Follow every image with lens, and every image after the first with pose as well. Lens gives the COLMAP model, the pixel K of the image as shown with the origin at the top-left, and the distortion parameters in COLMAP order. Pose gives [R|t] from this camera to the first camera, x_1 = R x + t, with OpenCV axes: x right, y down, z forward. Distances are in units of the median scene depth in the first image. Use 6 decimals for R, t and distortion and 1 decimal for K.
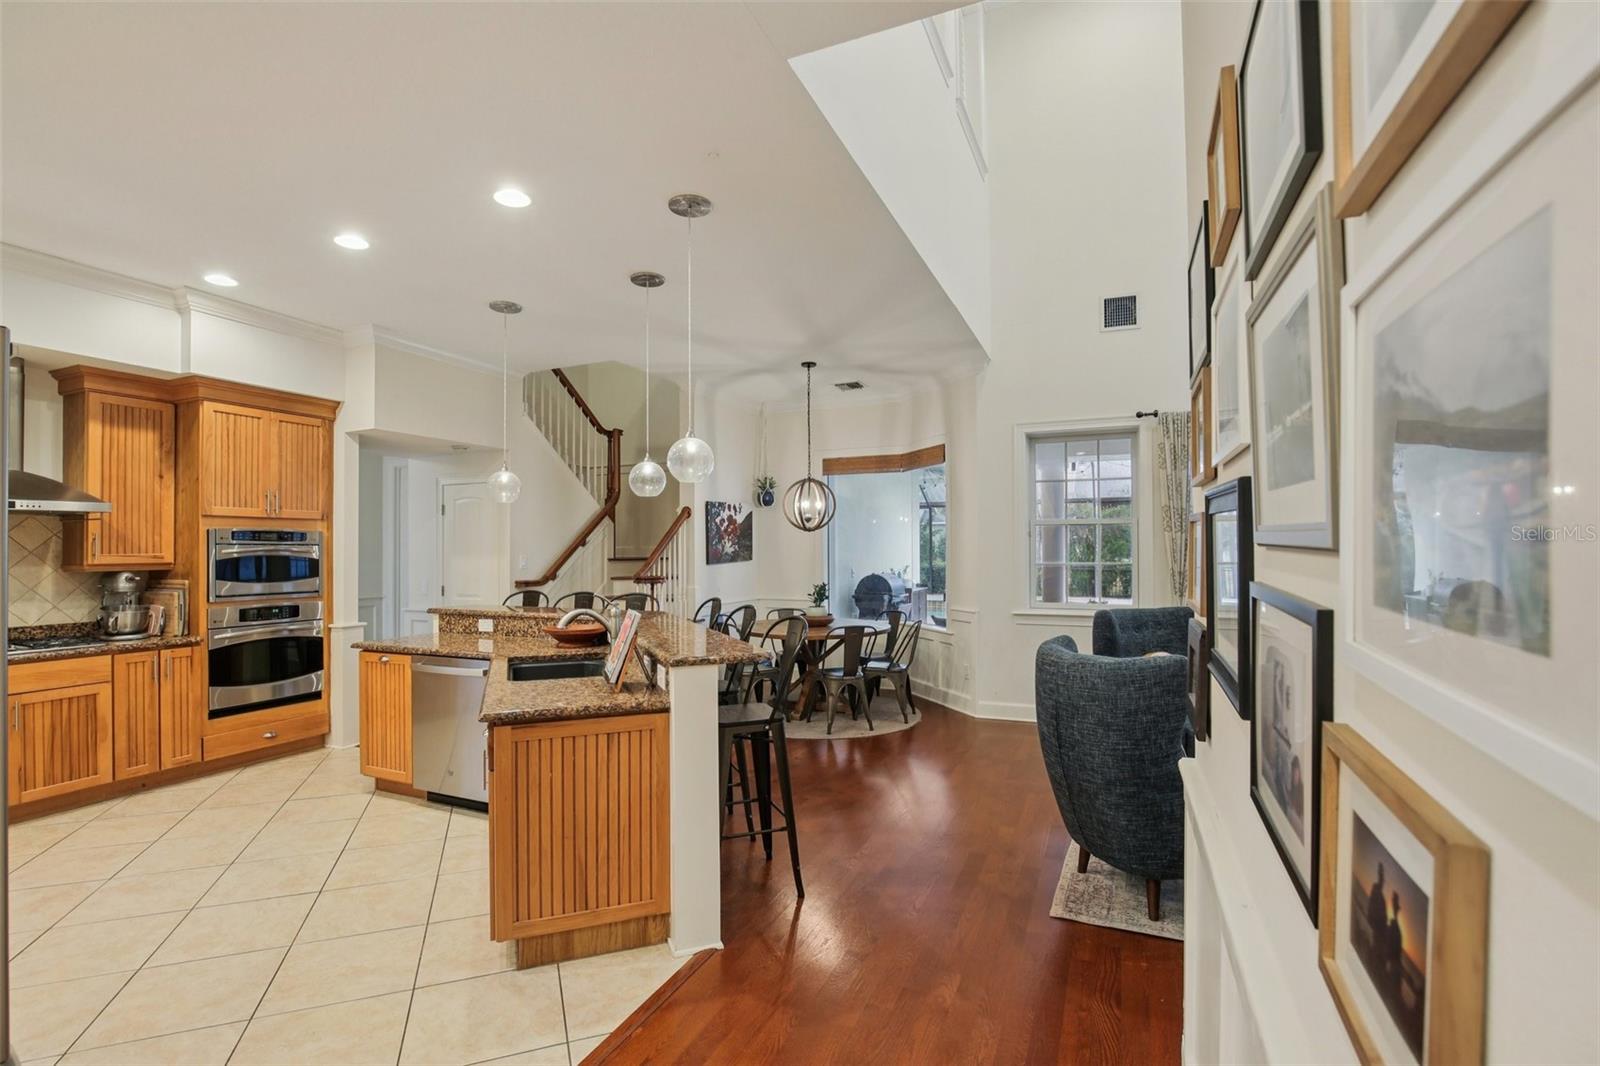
lens RADIAL K [[735.2, 0, 795.5], [0, 735.2, 539.4], [0, 0, 1]] dist [-0.028503, 0.001264]
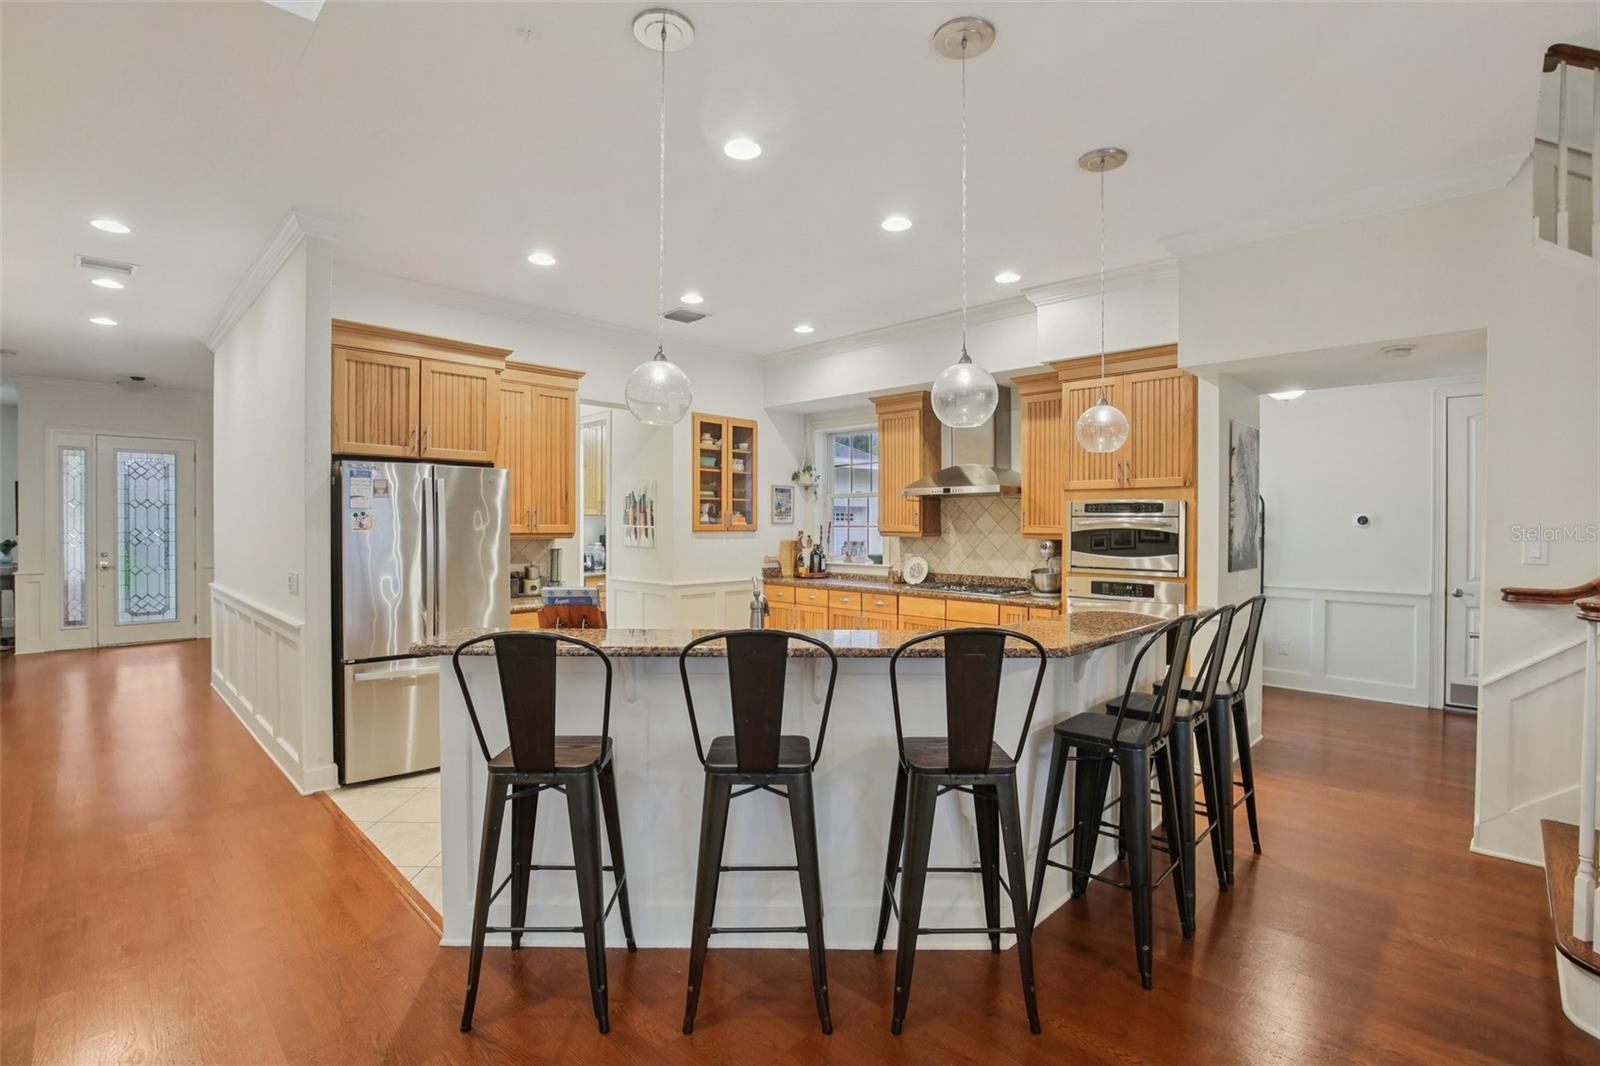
lens RADIAL K [[742.9, 0, 781.1], [0, 742.9, 527.1], [0, 0, 1]] dist [-0.025570, 0.000056]
pose [[-0.369159, 0.007111, -0.929339, 0.316515], [0.007486, 0.999961, 0.004678, 0.012033], [0.929336, -0.005230, -0.369197, 0.887278]]
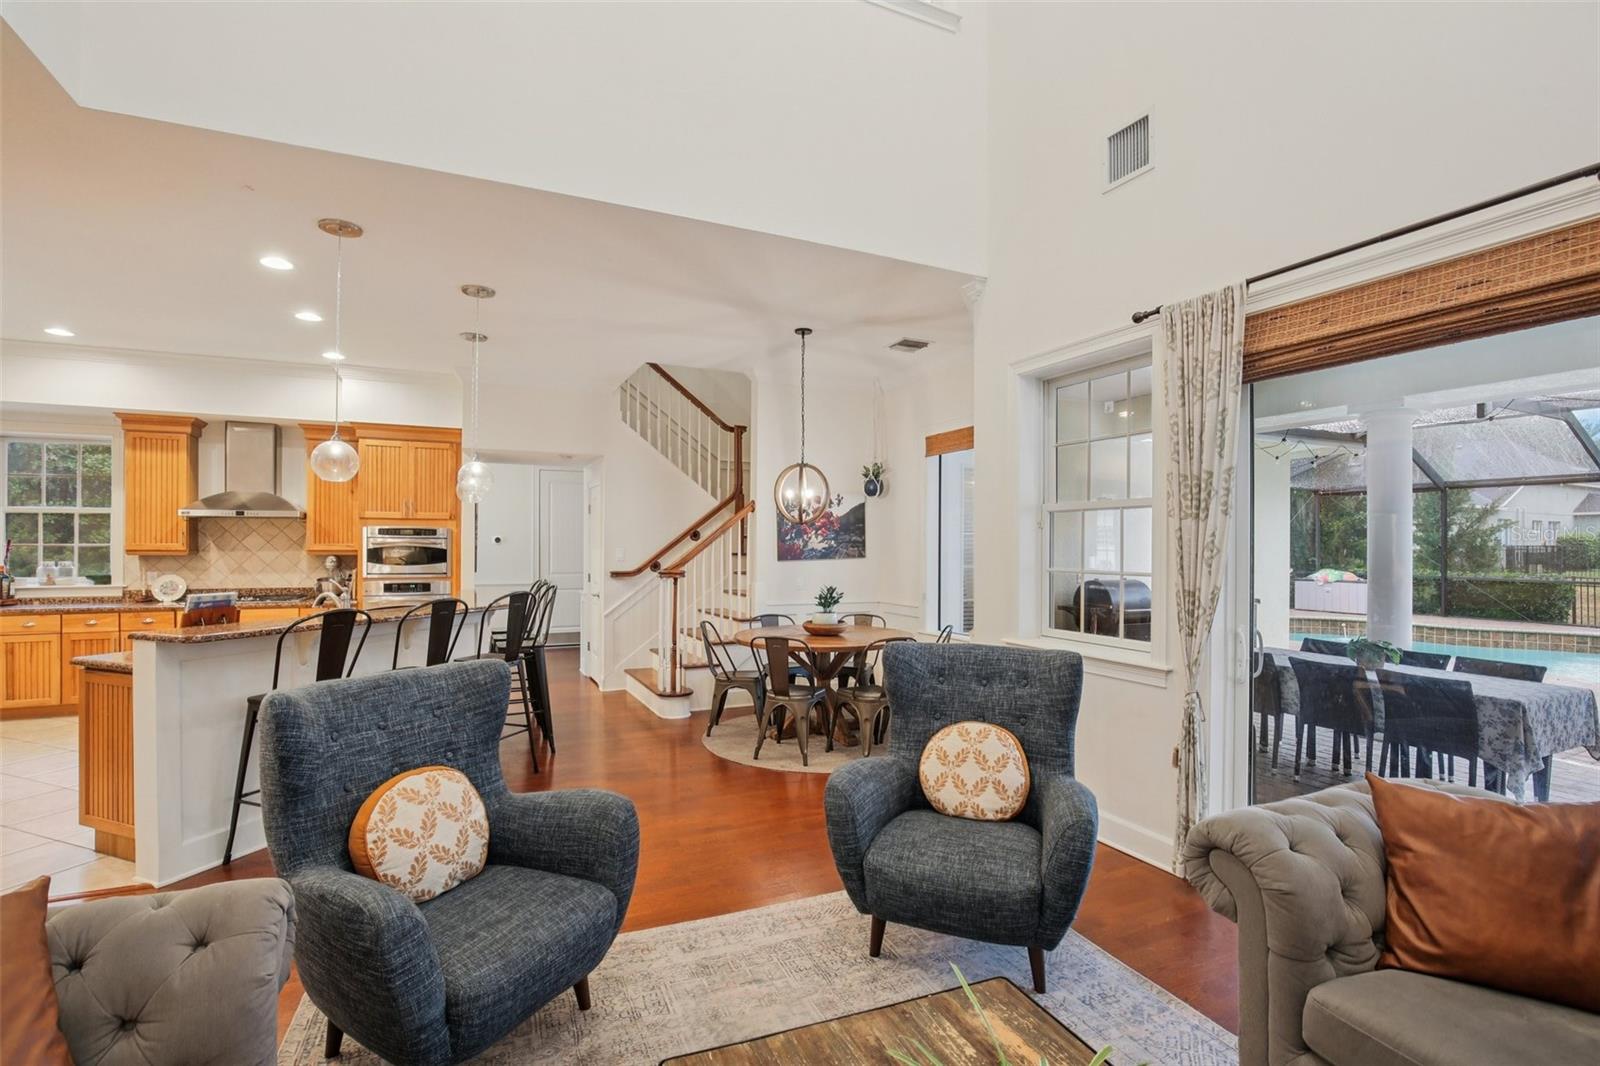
lens RADIAL K [[735.2, 0, 795.5], [0, 735.2, 539.4], [0, 0, 1]] dist [-0.028503, 0.001264]
pose [[0.750824, 0.003082, -0.660495, 0.707240], [-0.000295, 0.999991, 0.004331, 0.003428], [0.660502, -0.003057, 0.750818, 0.417859]]
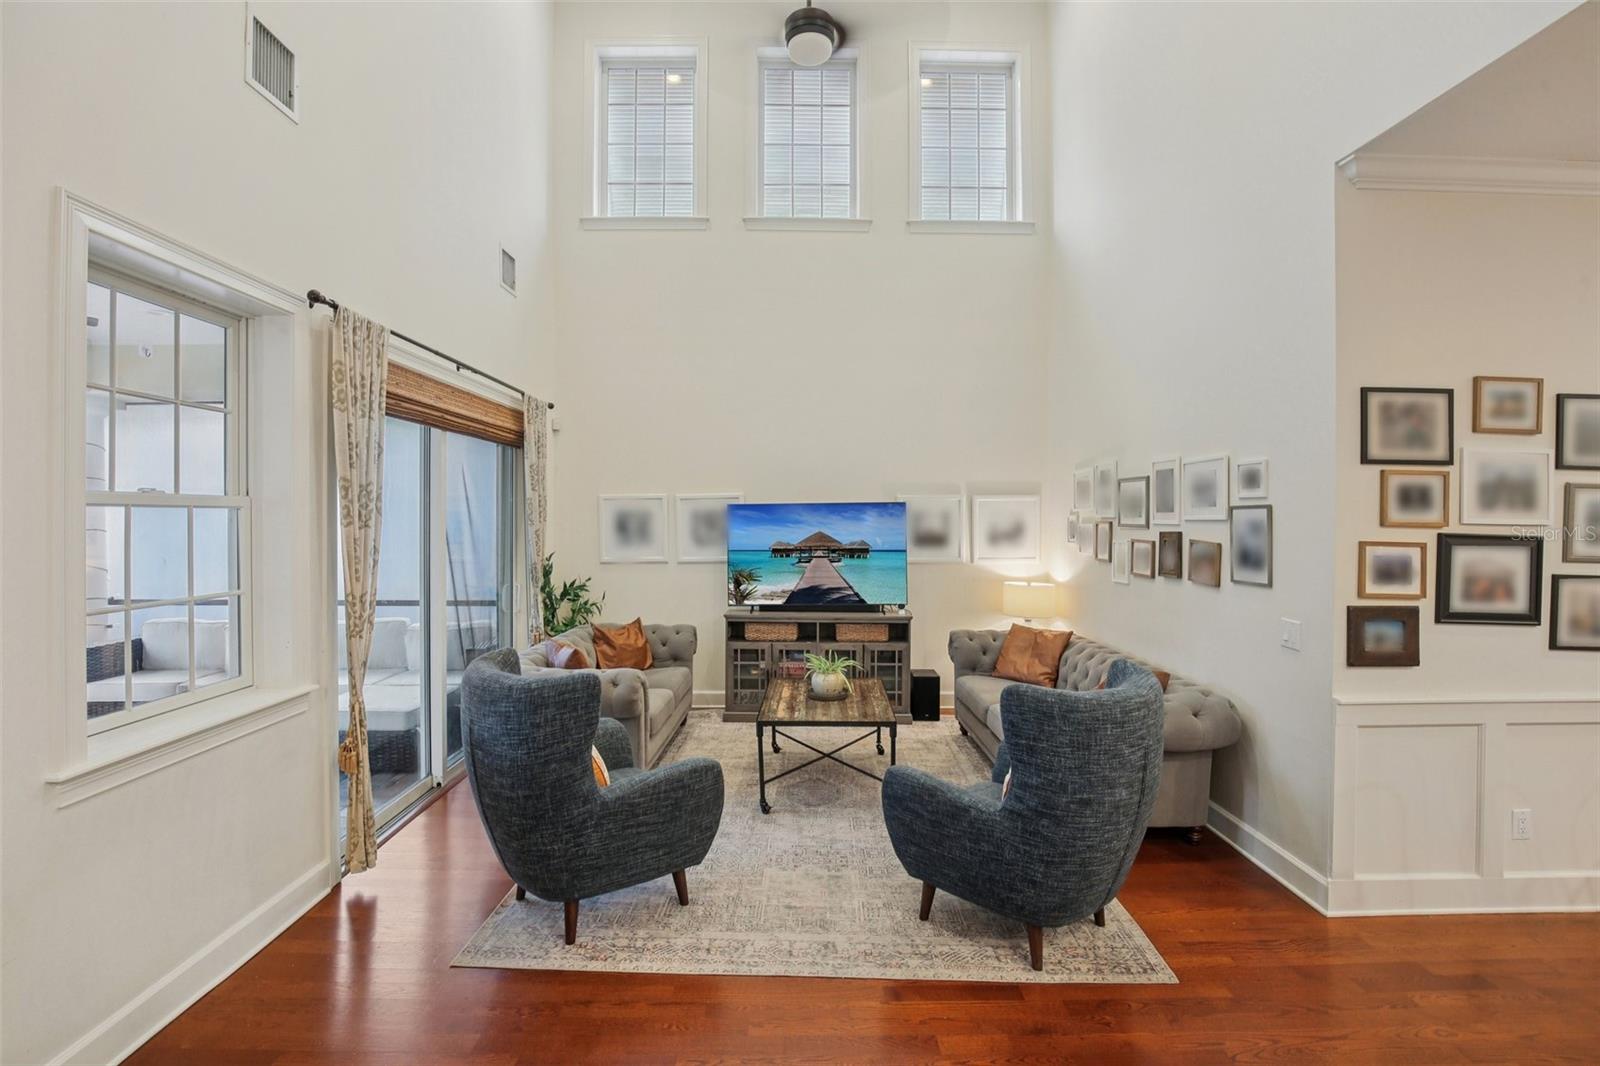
lens RADIAL K [[747.8, 0, 796.9], [0, 747.8, 525.3], [0, 0, 1]] dist [-0.020561, 0.000484]
pose [[-0.410816, -0.005282, 0.911703, -0.149275], [-0.010874, 0.999940, 0.000893, -0.017398], [-0.911653, -0.009547, -0.410849, 0.984394]]
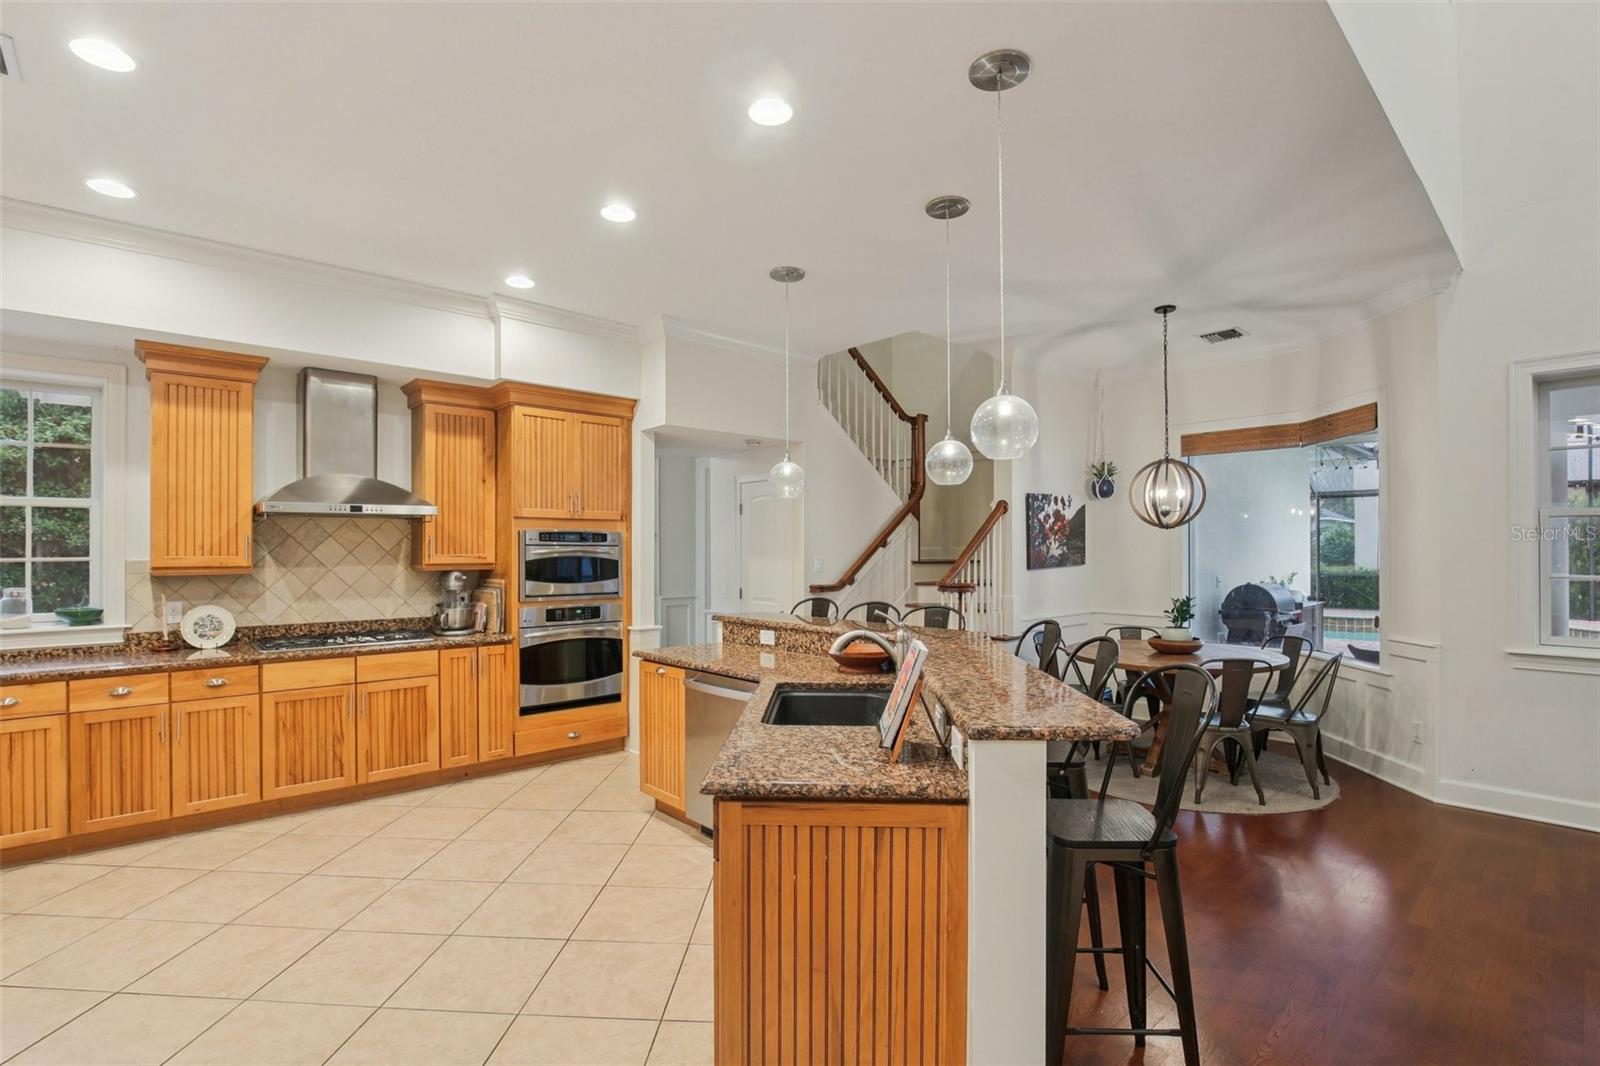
lens RADIAL K [[747.0, 0, 793.2], [0, 747.0, 542.7], [0, 0, 1]] dist [-0.029568, 0.000583]
pose [[0.911253, 0.000203, -0.411848, -0.021489], [0.001758, 0.999989, 0.004382, -0.000734], [0.411844, -0.004717, 0.911242, 0.173530]]
